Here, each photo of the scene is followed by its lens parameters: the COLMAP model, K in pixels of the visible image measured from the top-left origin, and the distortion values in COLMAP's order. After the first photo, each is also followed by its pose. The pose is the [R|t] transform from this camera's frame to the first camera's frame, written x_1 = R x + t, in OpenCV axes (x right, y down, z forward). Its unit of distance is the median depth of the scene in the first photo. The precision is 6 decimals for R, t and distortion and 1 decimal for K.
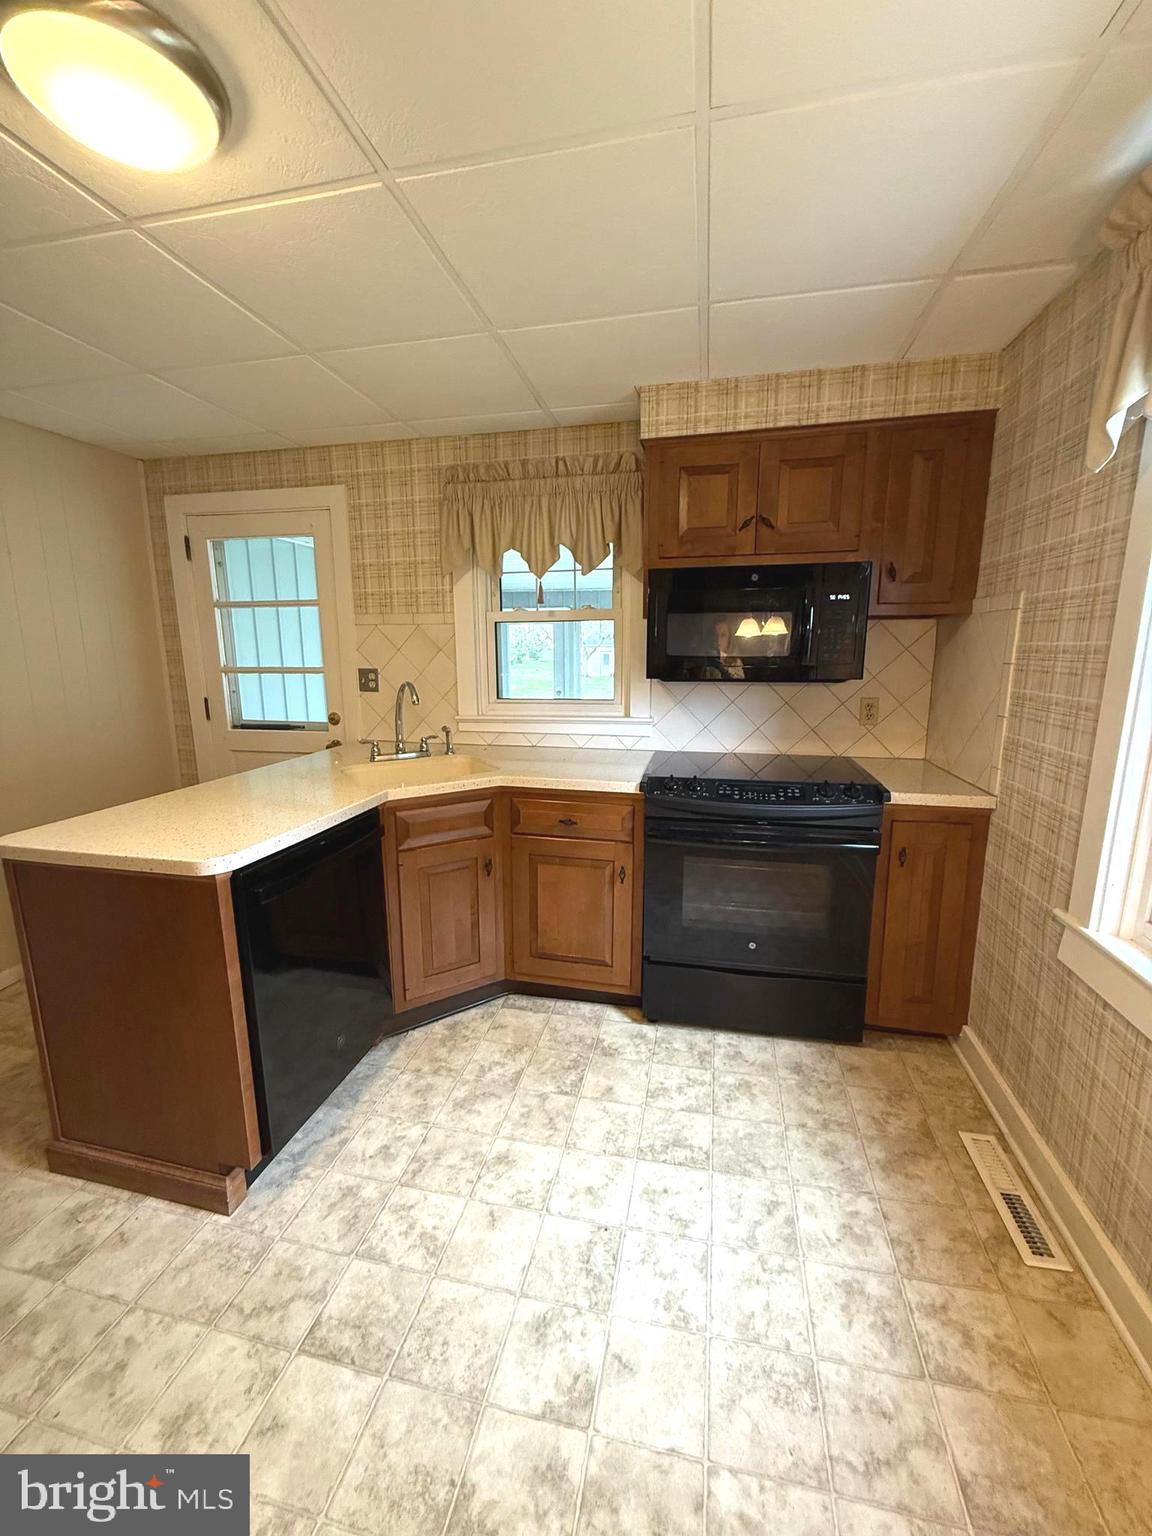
lens RADIAL K [[609.5, 0, 573.3], [0, 609.5, 763.4], [0, 0, 1]] dist [-0.000036, 0.000009]
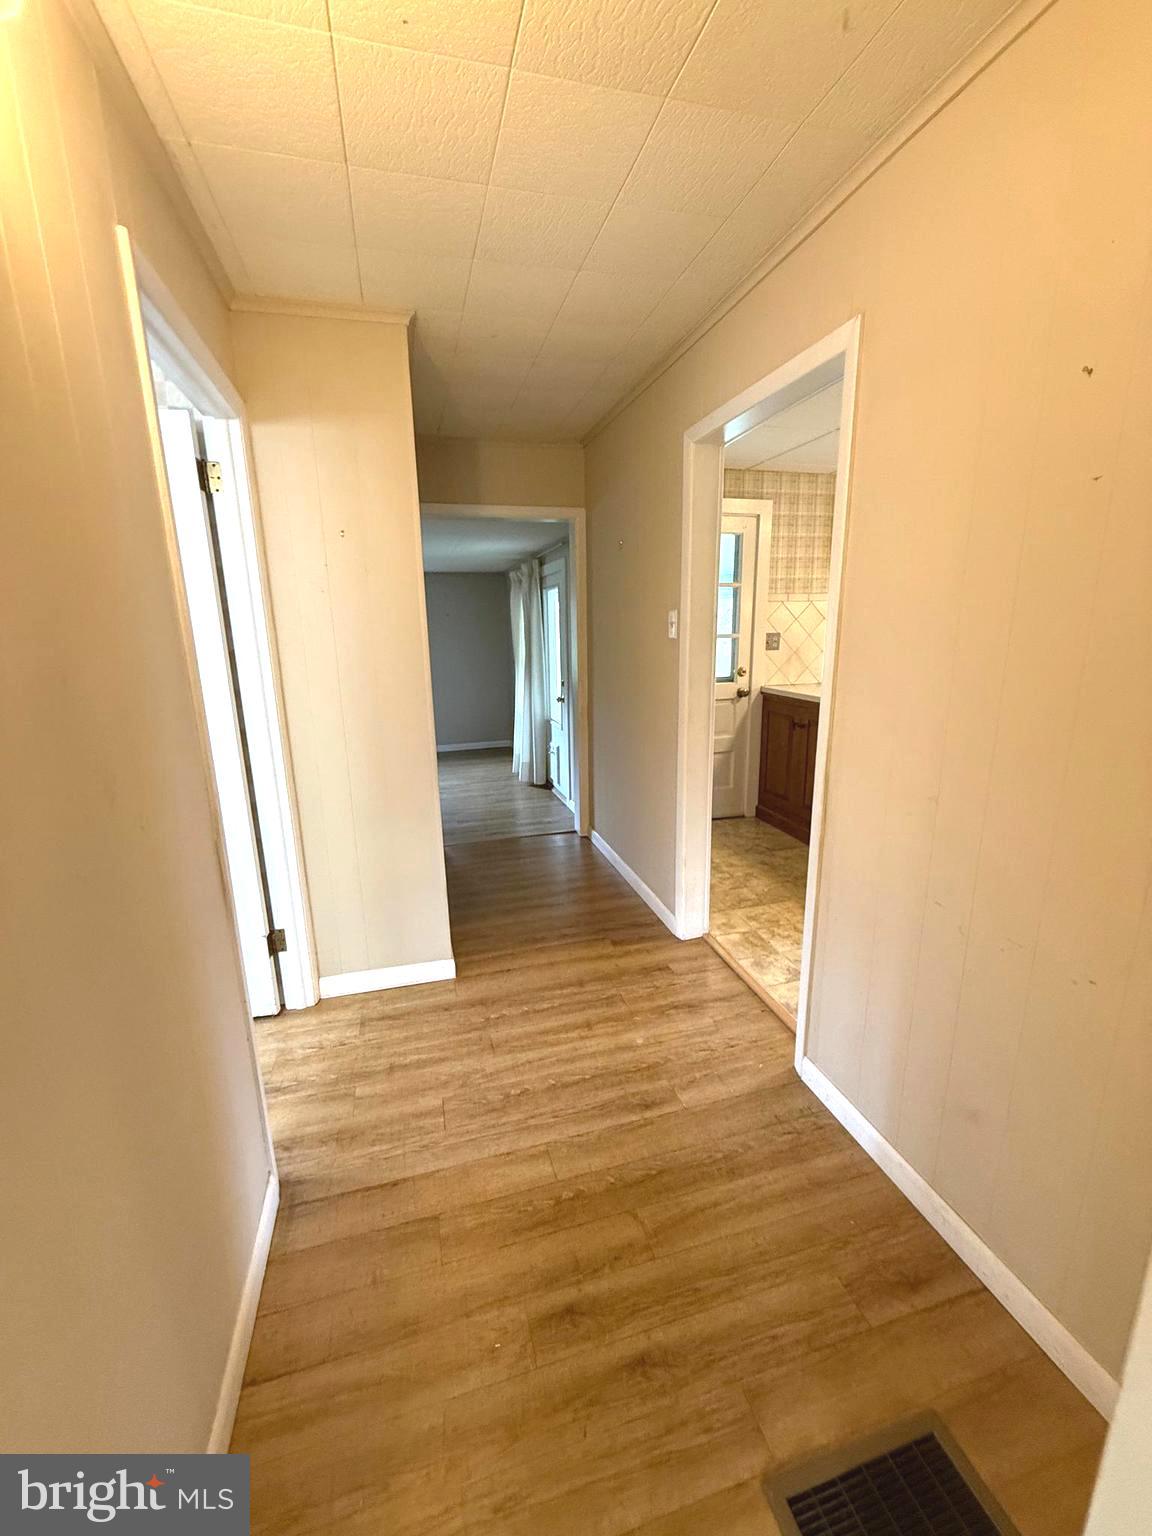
lens RADIAL K [[609.5, 0, 573.7], [0, 609.5, 760.6], [0, 0, 1]] dist [-0.000036, 0.000009]
pose [[0.876733, -0.122274, 0.465176, -1.510378], [0.106381, 0.992490, 0.060382, 0.001299], [-0.469066, -0.003453, 0.883157, -0.019613]]
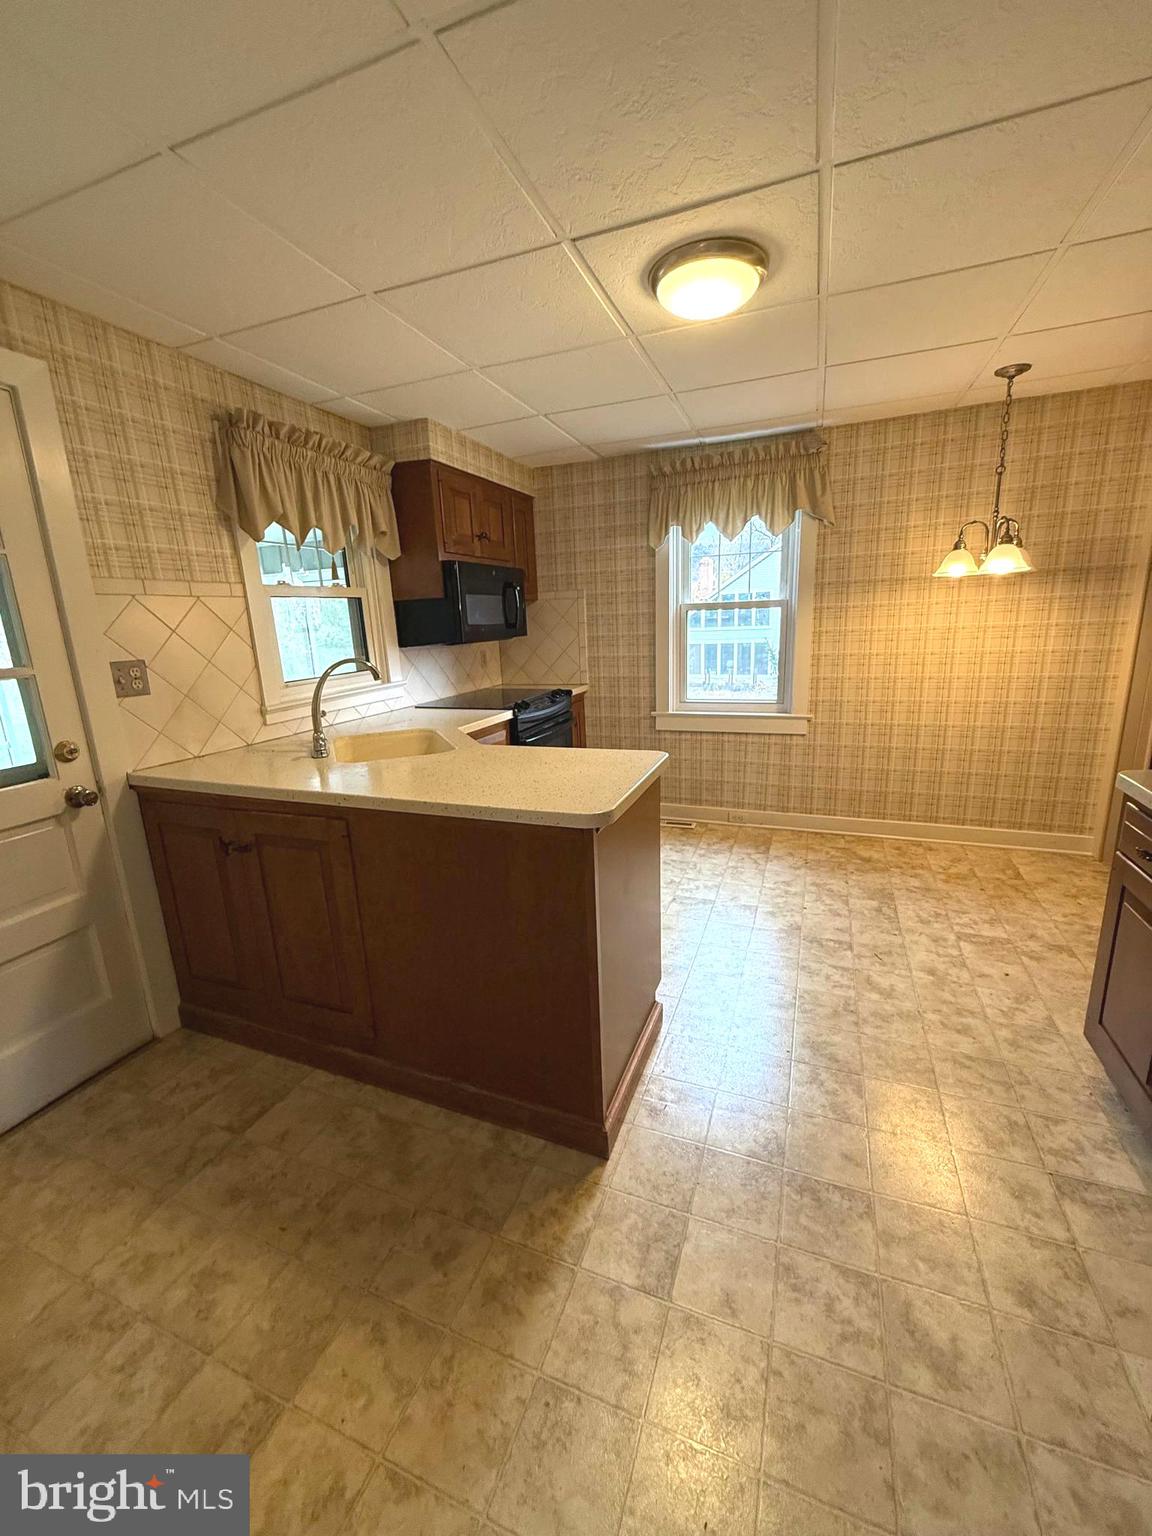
lens RADIAL K [[609.5, 0, 577.1], [0, 609.5, 761.8], [0, 0, 1]] dist [-0.000036, 0.000009]
pose [[0.147371, -0.231718, 0.961555, -0.984991], [0.217722, 0.955924, 0.196992, -0.079863], [-0.964821, 0.180321, 0.191325, 0.447298]]
